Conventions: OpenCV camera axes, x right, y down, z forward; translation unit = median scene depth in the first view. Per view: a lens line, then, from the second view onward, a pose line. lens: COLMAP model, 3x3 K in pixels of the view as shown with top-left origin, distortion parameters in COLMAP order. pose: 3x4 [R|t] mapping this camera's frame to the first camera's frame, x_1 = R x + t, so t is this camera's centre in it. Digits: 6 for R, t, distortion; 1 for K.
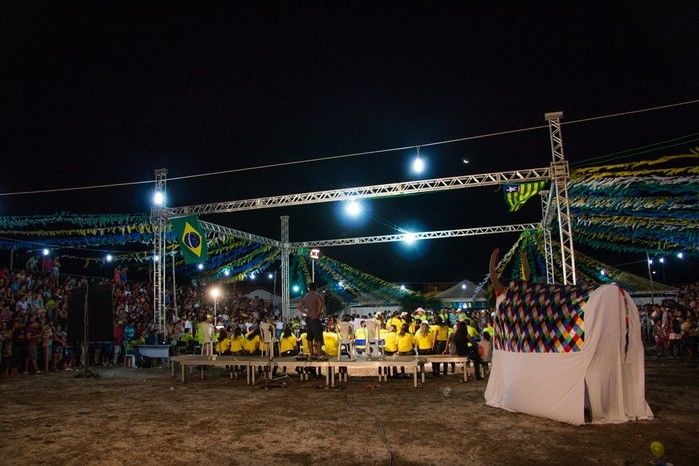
lens RADIAL K [[531.0, 0, 349.5], [0, 531.0, 233.0], [0, 0, 1]] dist [-0.180660, 0.134041]
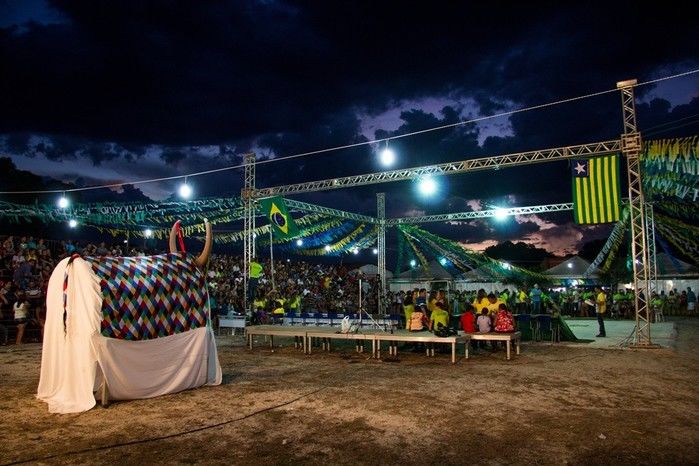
lens RADIAL K [[543.4, 0, 349.5], [0, 543.4, 233.0], [0, 0, 1]] dist [-0.115462, -0.001968]
pose [[0.968832, -0.002978, -0.247699, 0.120067], [0.015417, 0.998714, 0.048291, -0.009691], [0.247237, -0.050604, 0.967633, -0.039496]]
